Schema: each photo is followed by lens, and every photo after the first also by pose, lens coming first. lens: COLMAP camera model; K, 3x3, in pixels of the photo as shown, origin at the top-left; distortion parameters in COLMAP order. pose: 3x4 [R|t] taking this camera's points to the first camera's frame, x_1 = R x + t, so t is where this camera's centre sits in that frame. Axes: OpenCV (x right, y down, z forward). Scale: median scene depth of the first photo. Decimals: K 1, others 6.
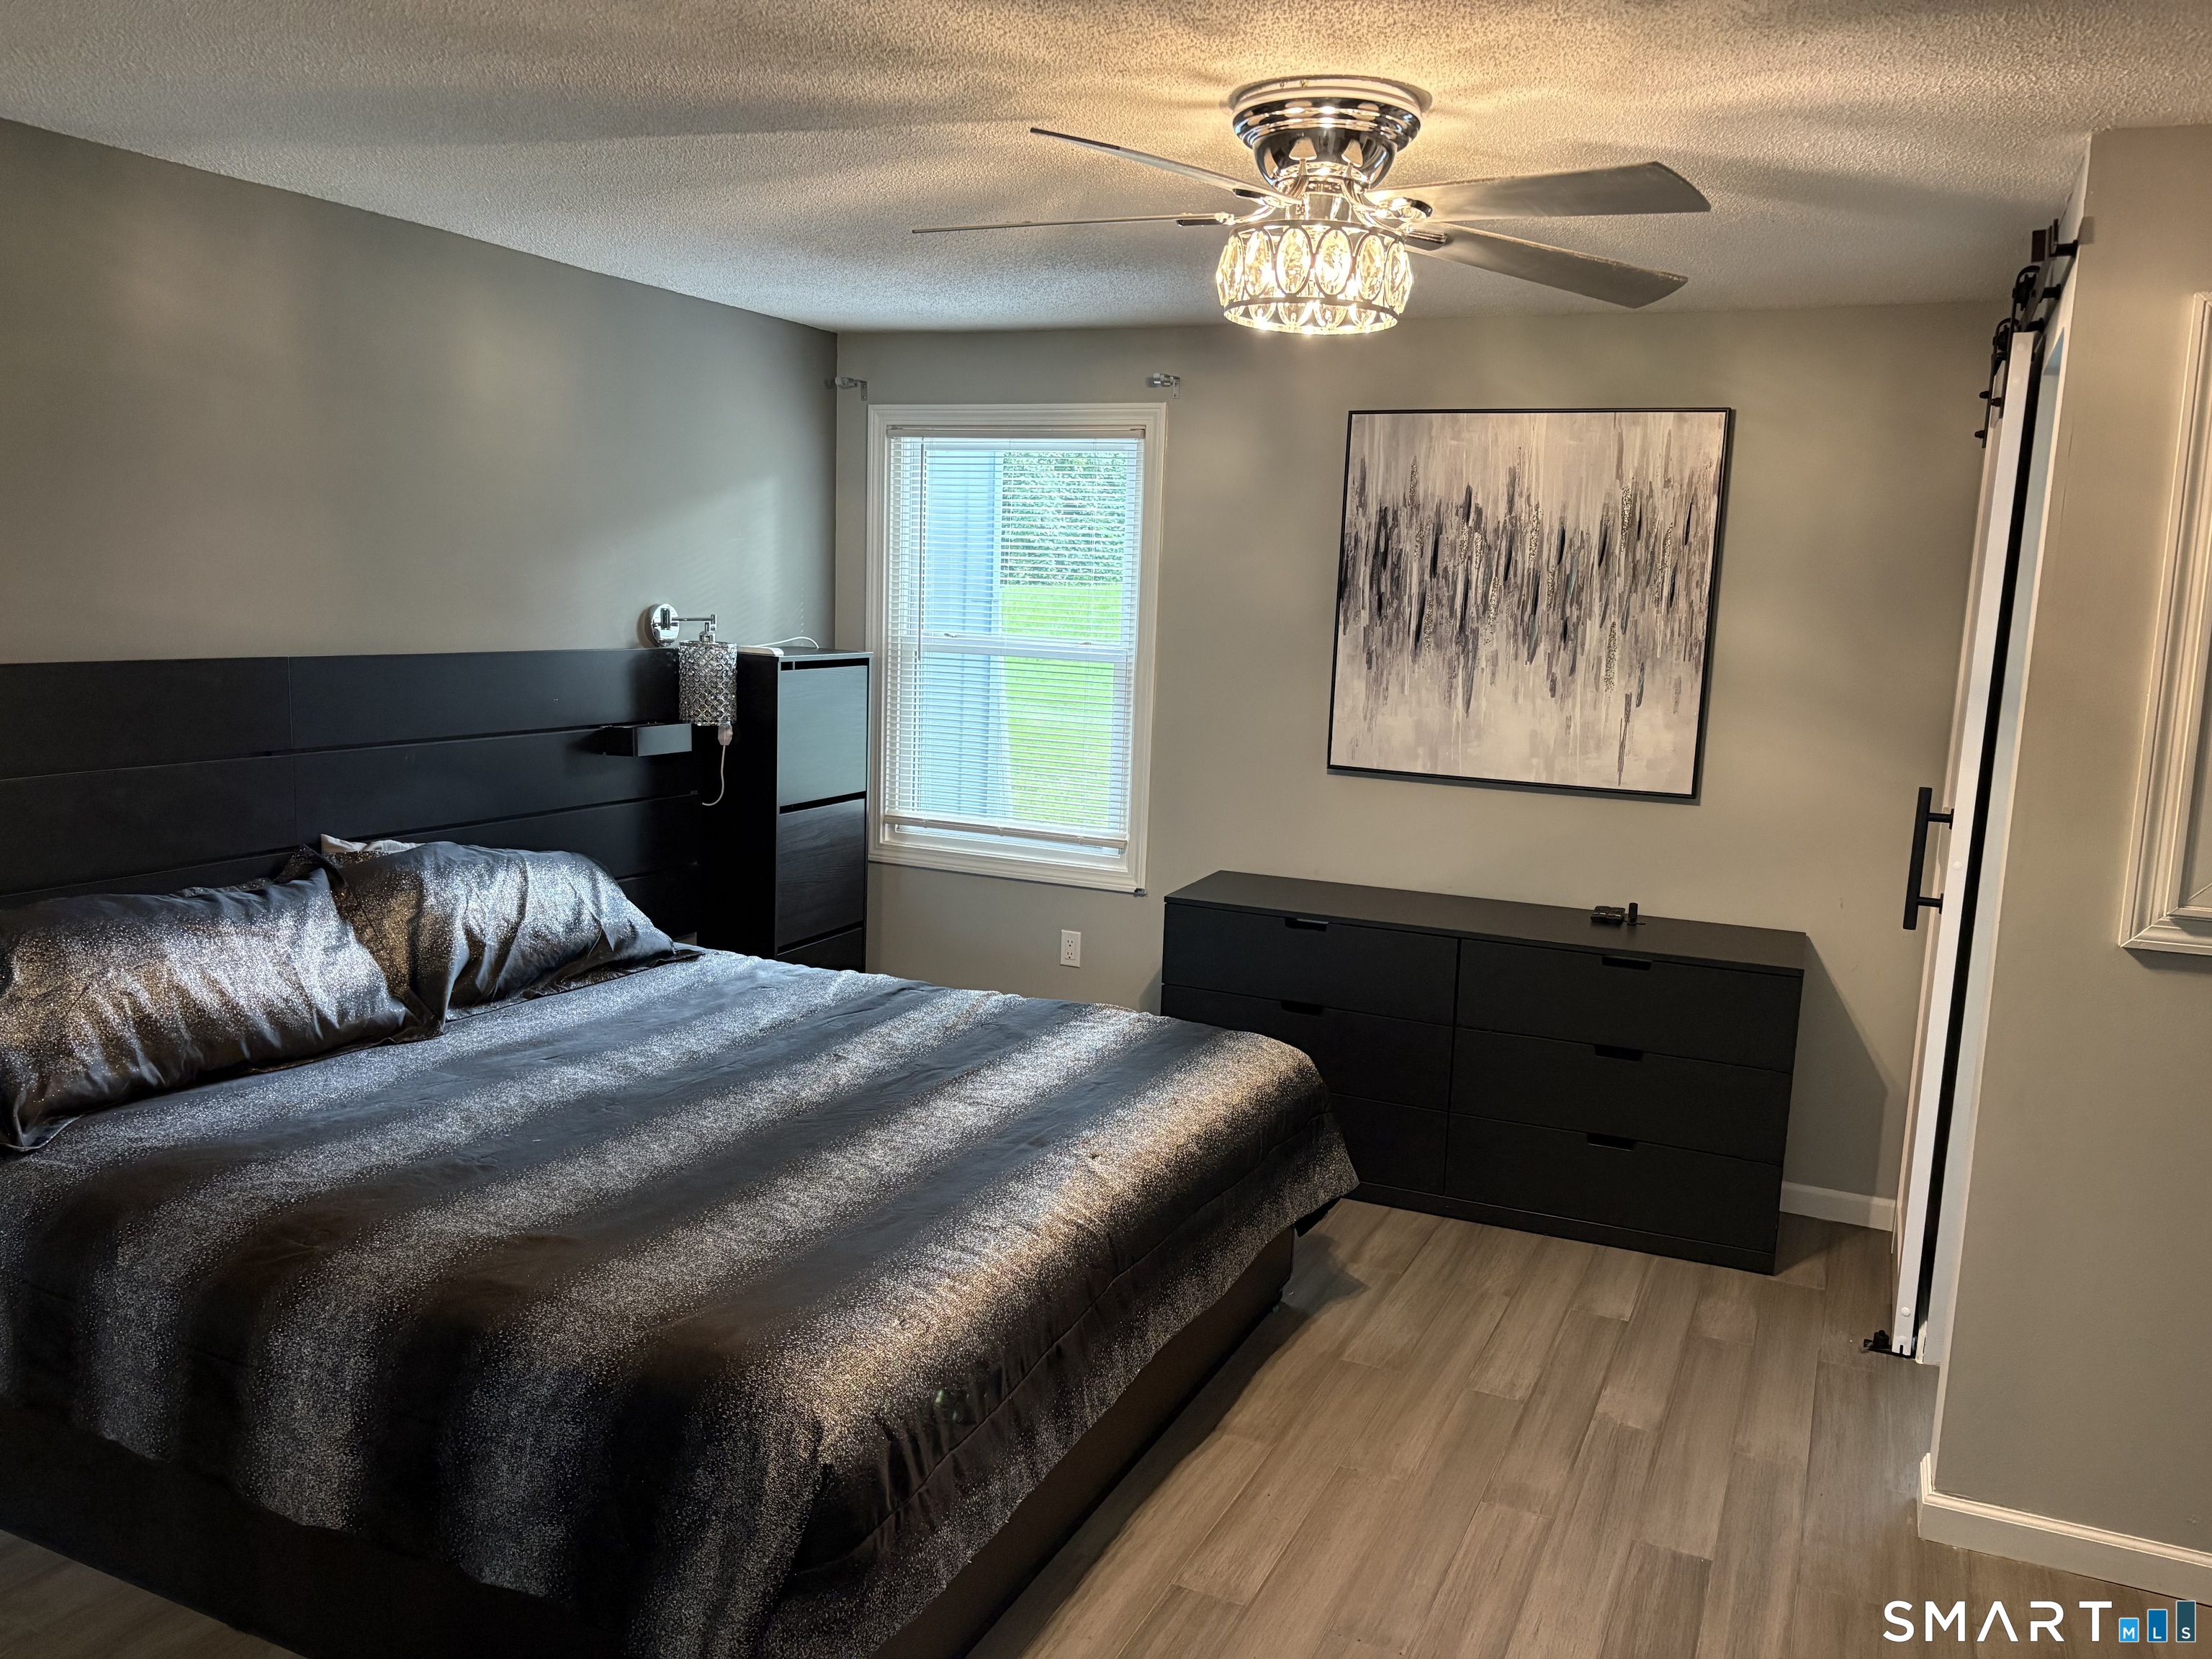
lens RADIAL K [[1675.6, 0, 1106.0], [0, 1675.6, 829.5], [0, 0, 1]] dist [0.058738, -0.063355]
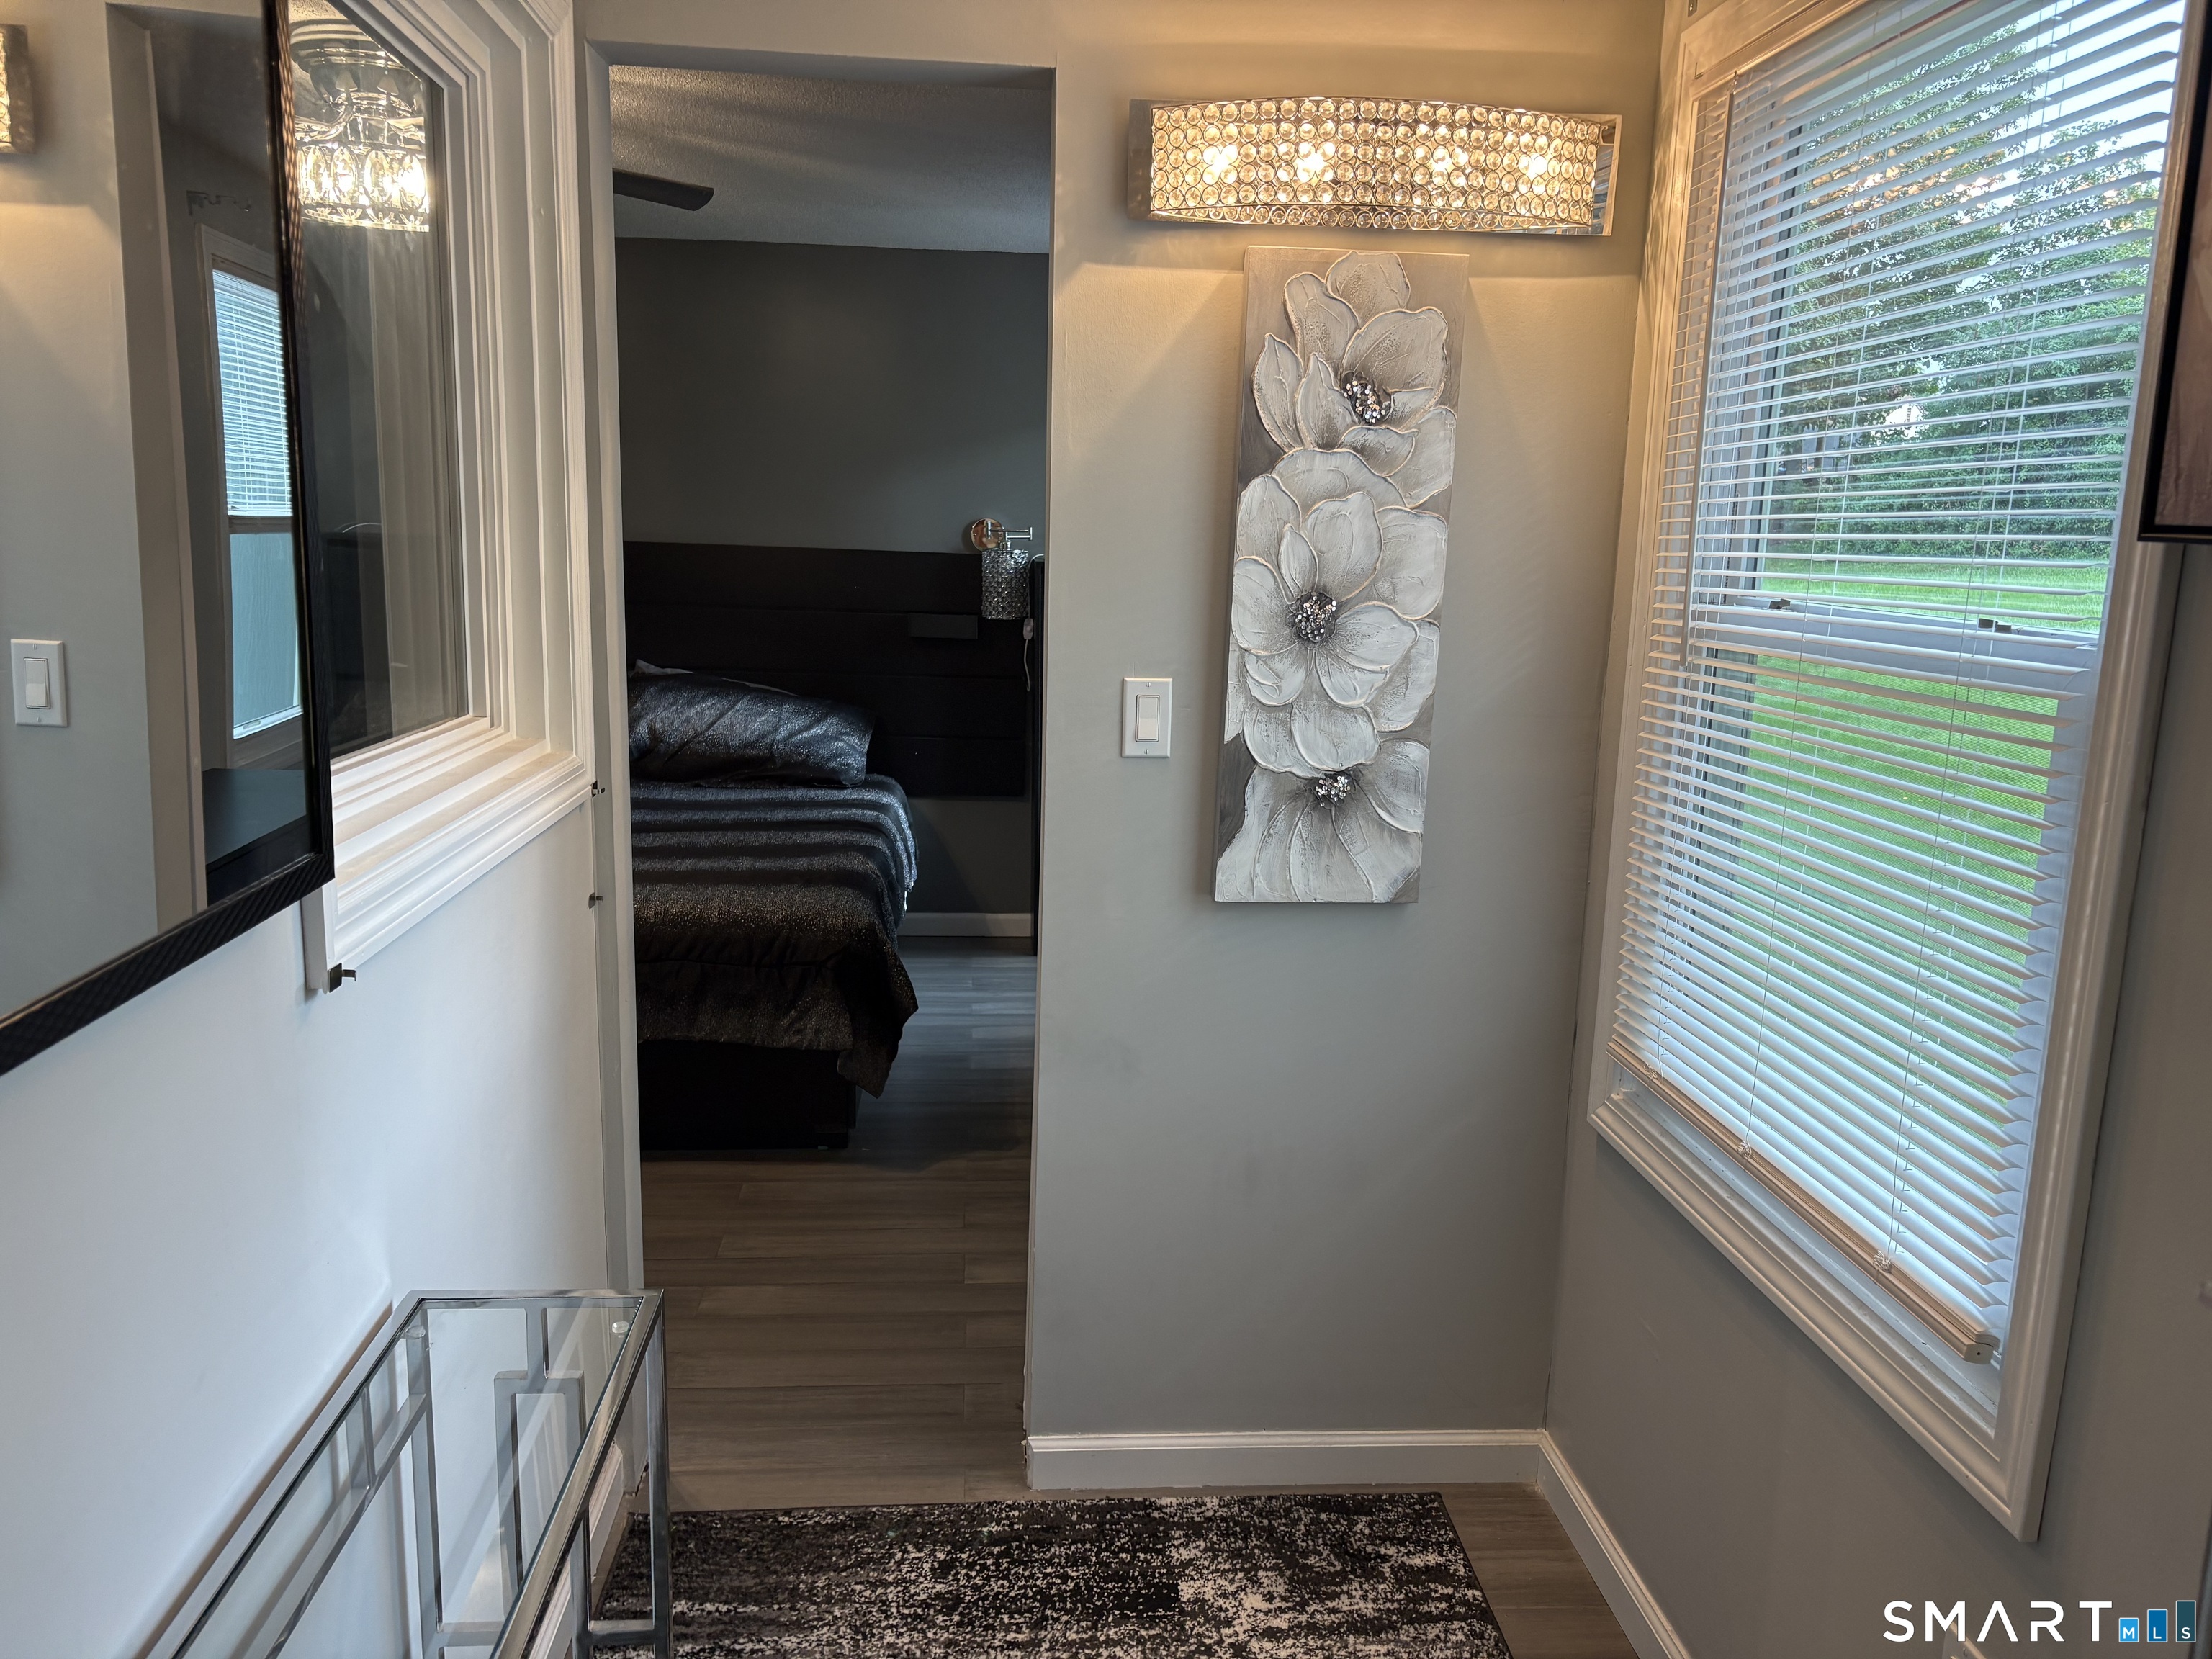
lens RADIAL K [[1675.6, 0, 1106.0], [0, 1675.6, 829.5], [0, 0, 1]] dist [0.058738, -0.063355]
pose [[0.486167, 0.131851, -0.863862, 1.032577], [-0.137152, 0.987813, 0.073584, -0.014576], [0.863036, 0.082706, 0.498326, 0.586826]]
